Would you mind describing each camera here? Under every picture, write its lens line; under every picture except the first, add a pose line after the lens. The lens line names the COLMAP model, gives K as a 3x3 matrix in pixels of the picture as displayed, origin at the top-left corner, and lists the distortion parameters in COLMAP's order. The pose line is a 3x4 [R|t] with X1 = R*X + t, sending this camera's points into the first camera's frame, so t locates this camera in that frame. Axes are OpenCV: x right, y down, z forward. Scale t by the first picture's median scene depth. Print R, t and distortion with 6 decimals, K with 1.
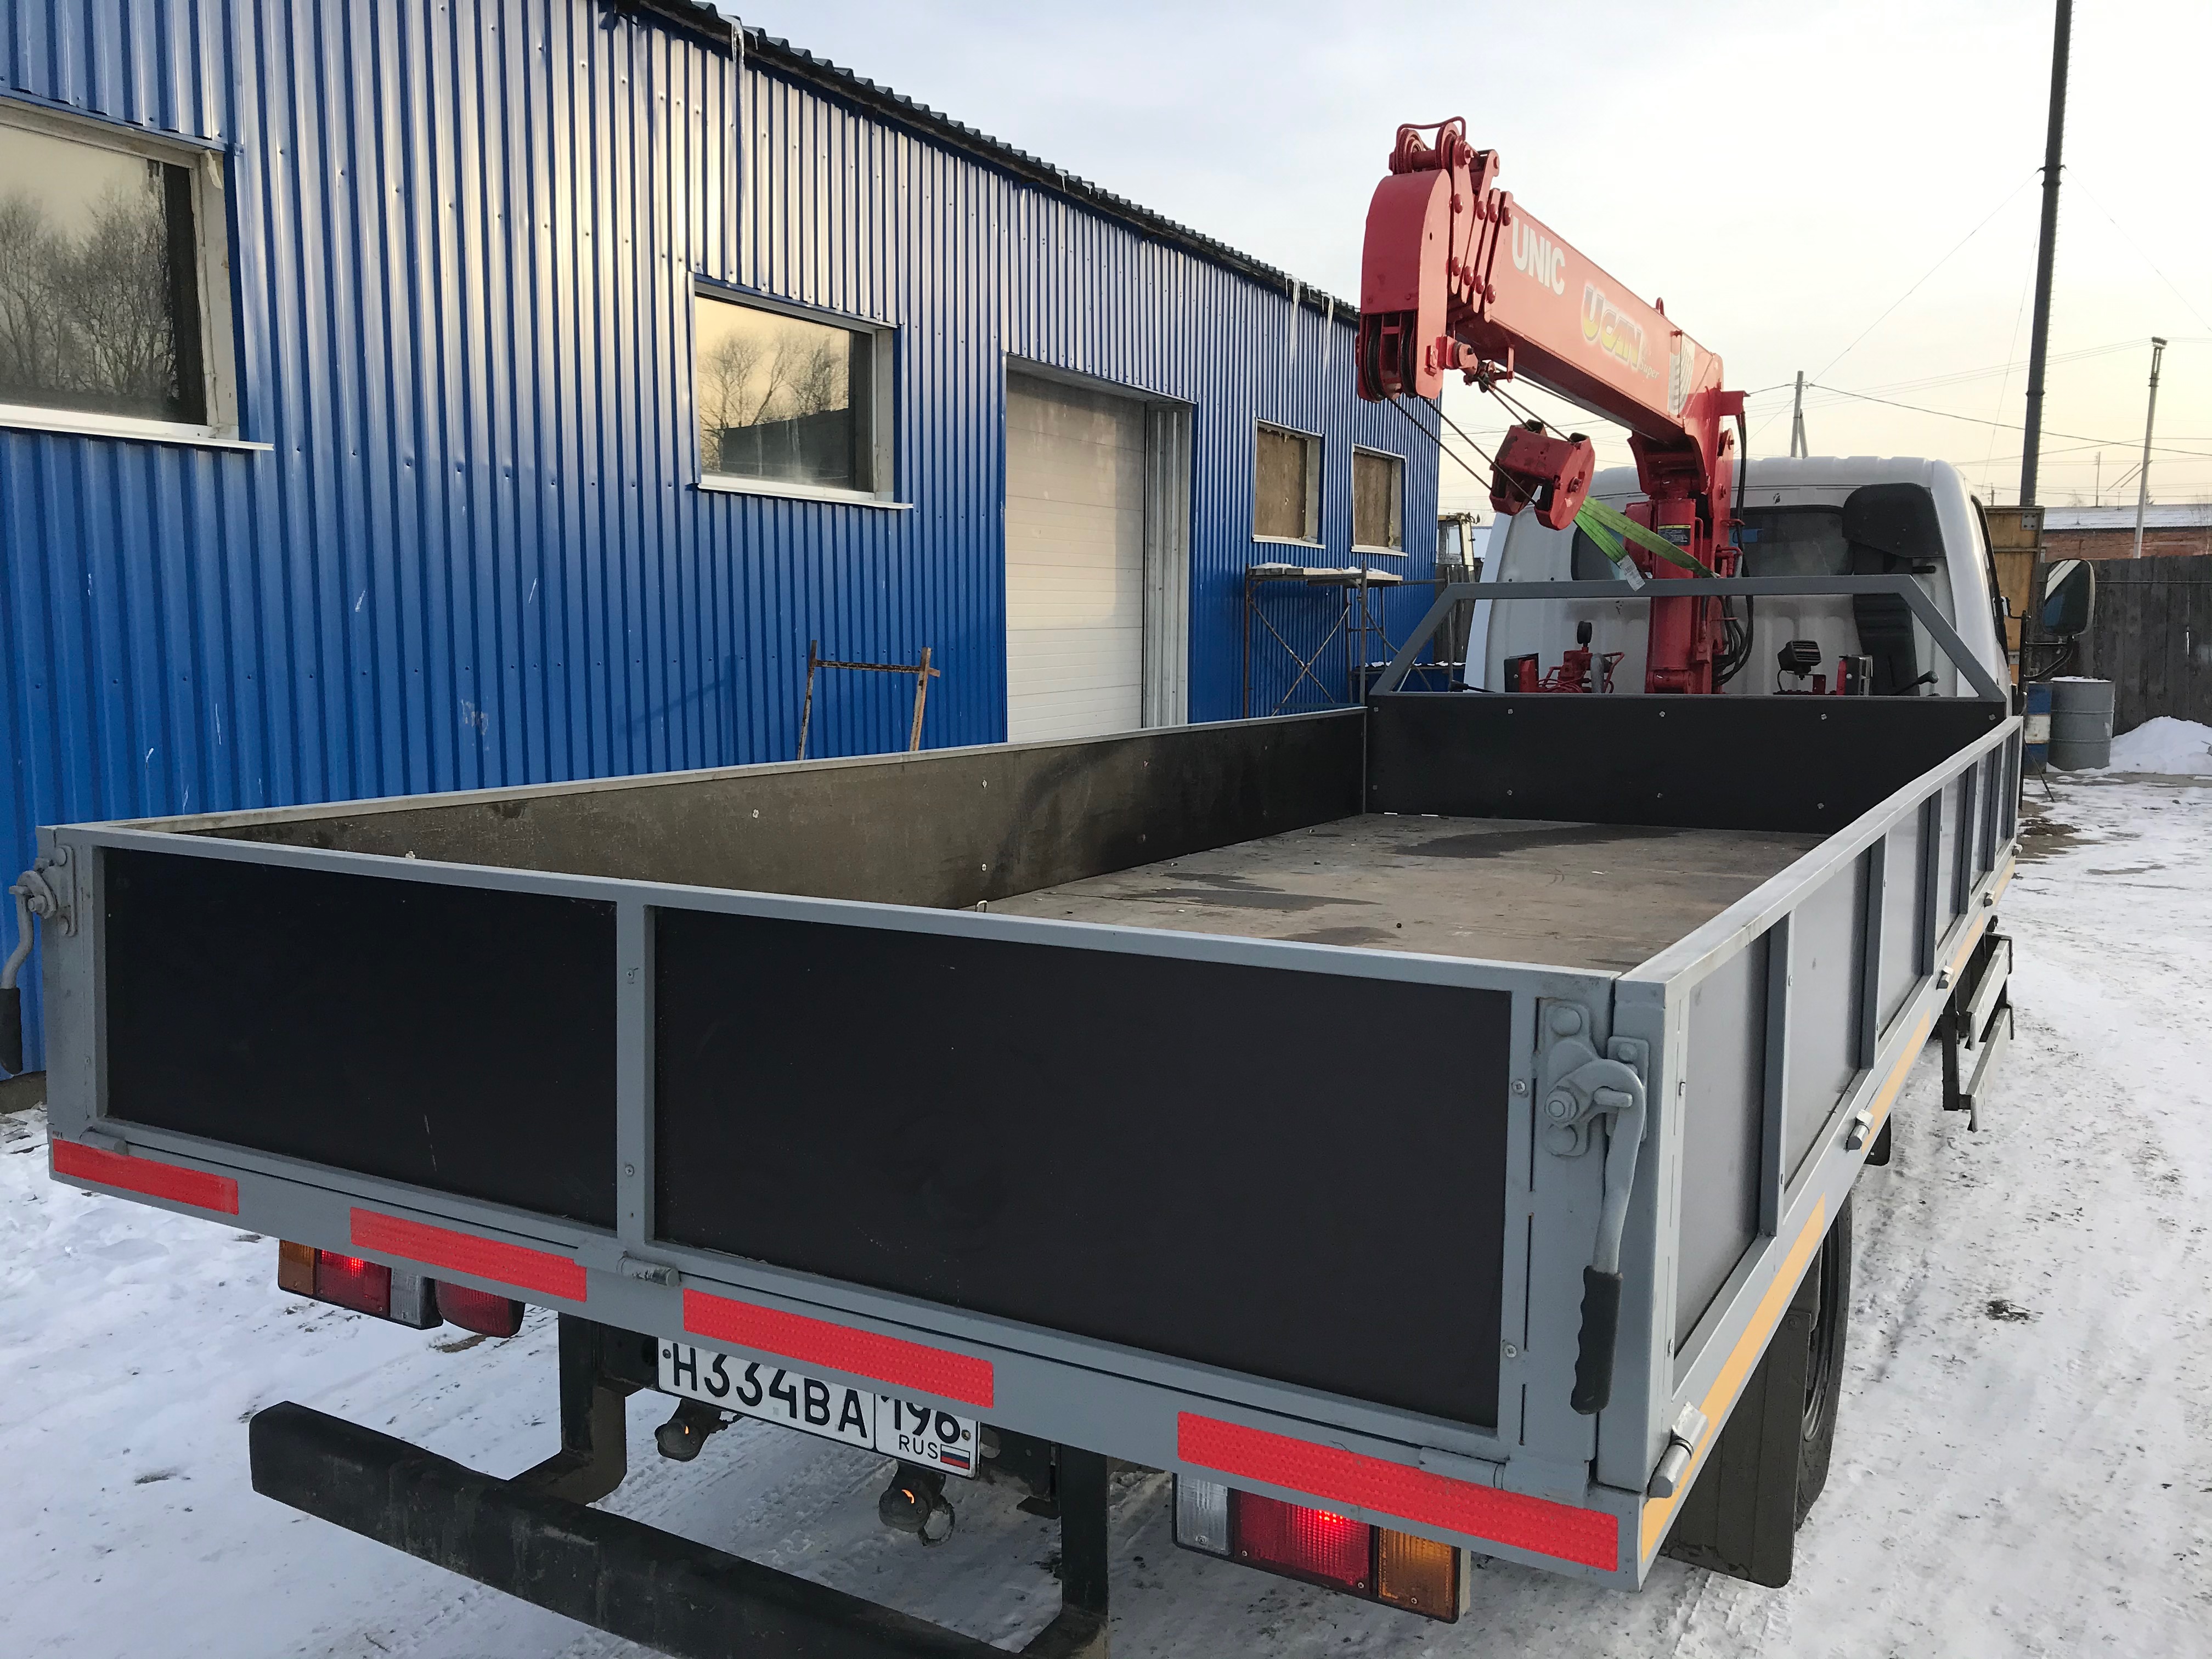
lens RADIAL K [[1797.8, 0, 1051.8], [0, 1797.8, 840.8], [0, 0, 1]] dist [0.026051, -0.018790]
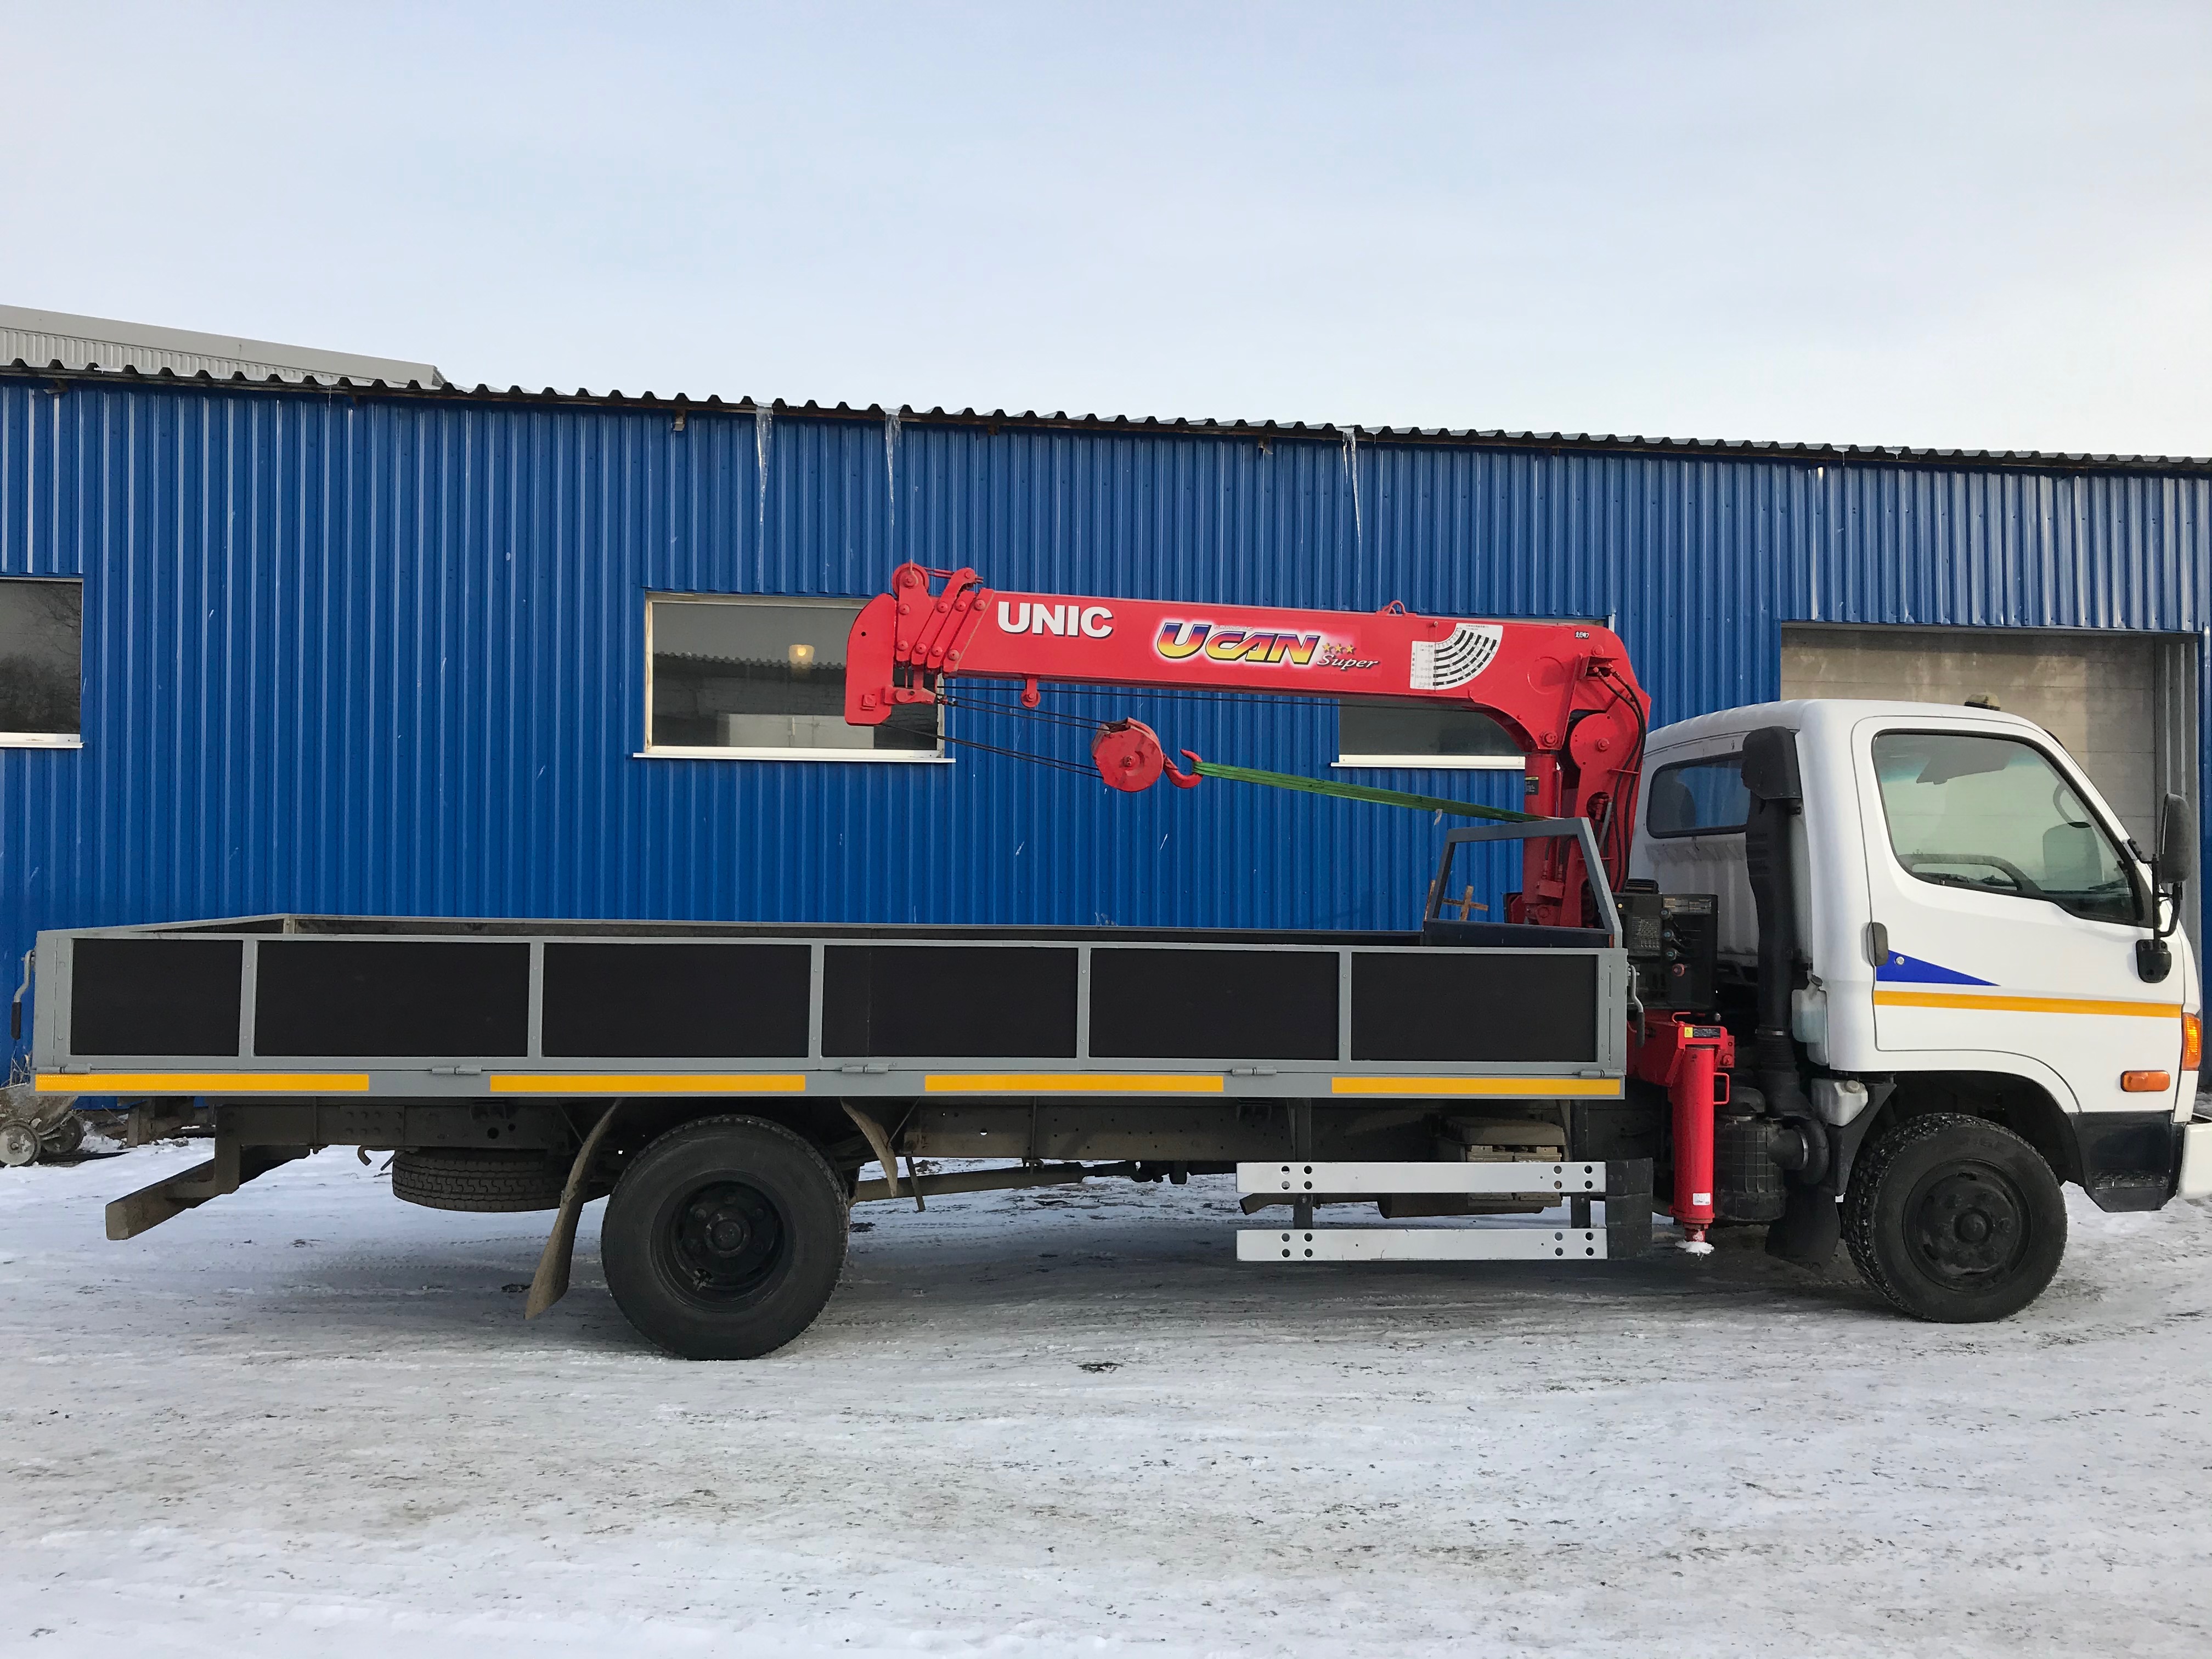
lens RADIAL K [[1797.8, 0, 1075.8], [0, 1797.8, 819.7], [0, 0, 1]] dist [0.026051, -0.018790]
pose [[0.597316, -0.014425, -0.801876, 1.359422], [-0.109275, 0.989050, -0.099191, -0.004585], [0.794526, 0.146874, 0.589199, 0.124588]]
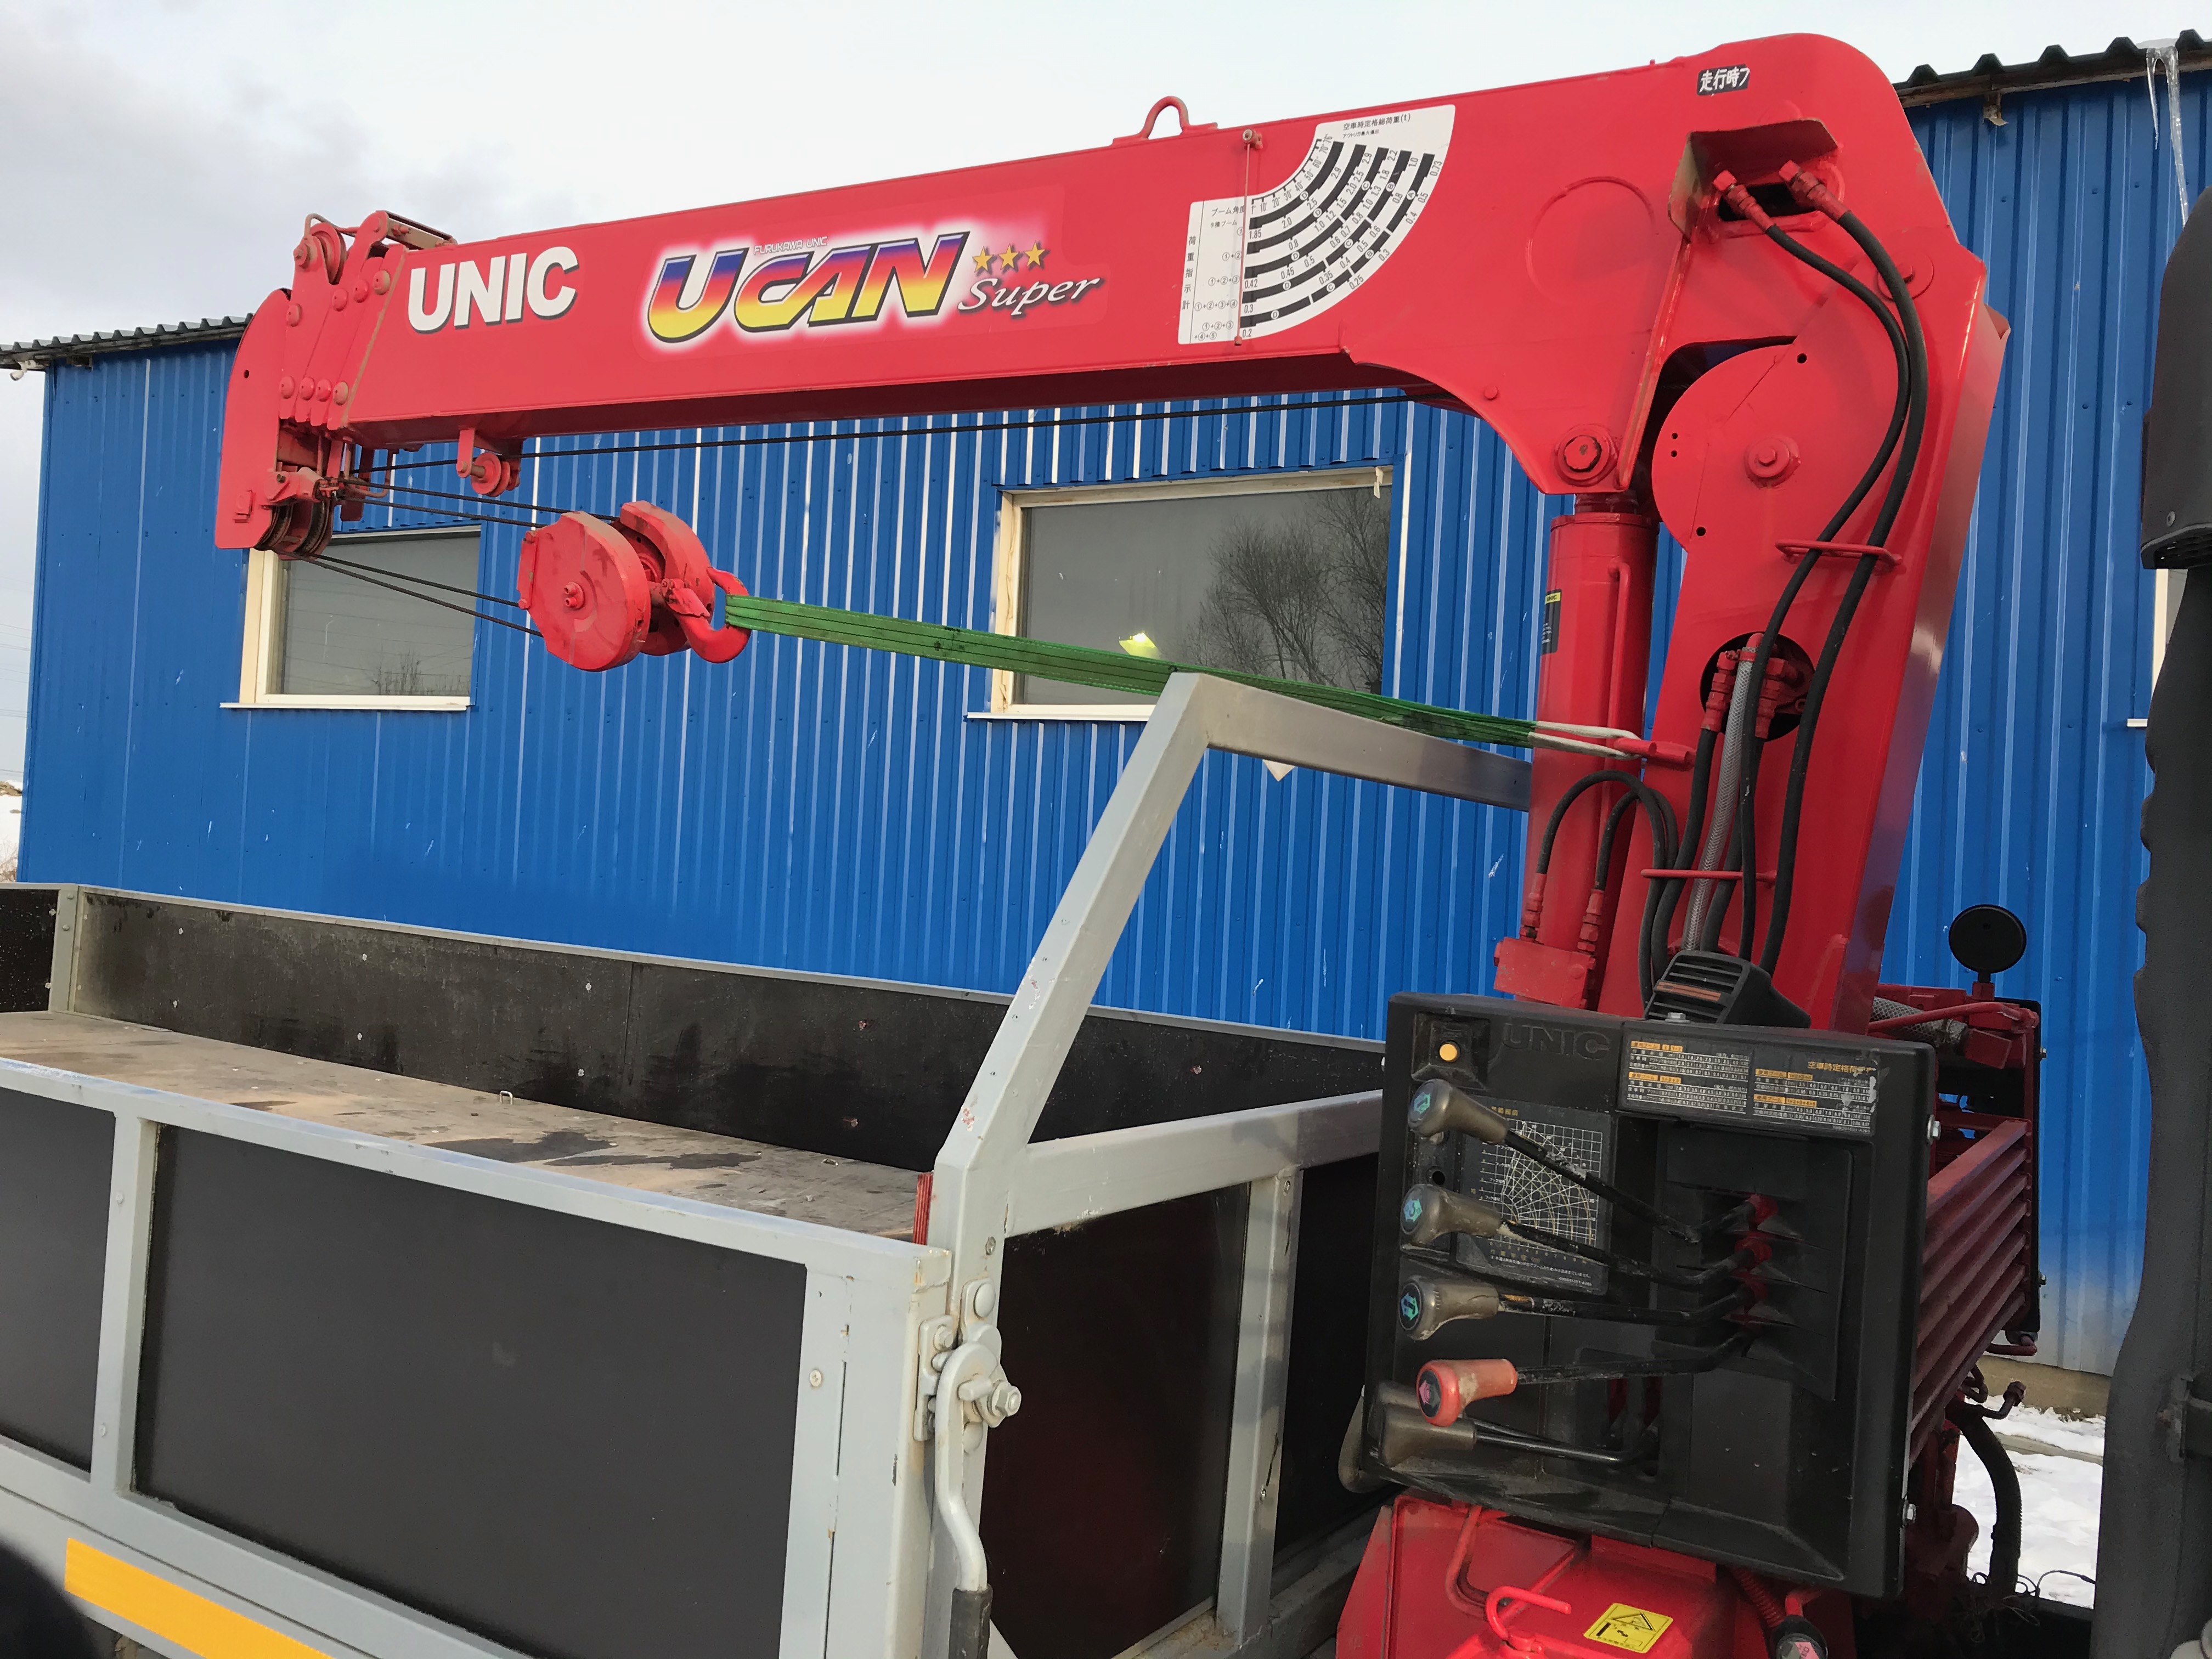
lens RADIAL K [[1797.8, 0, 1091.6], [0, 1797.8, 820.6], [0, 0, 1]] dist [0.026051, -0.018790]
pose [[-0.020316, -0.025466, -0.999469, 0.858495], [-0.183728, 0.982746, -0.021305, -0.136975], [0.982767, 0.183198, -0.024645, 1.155277]]
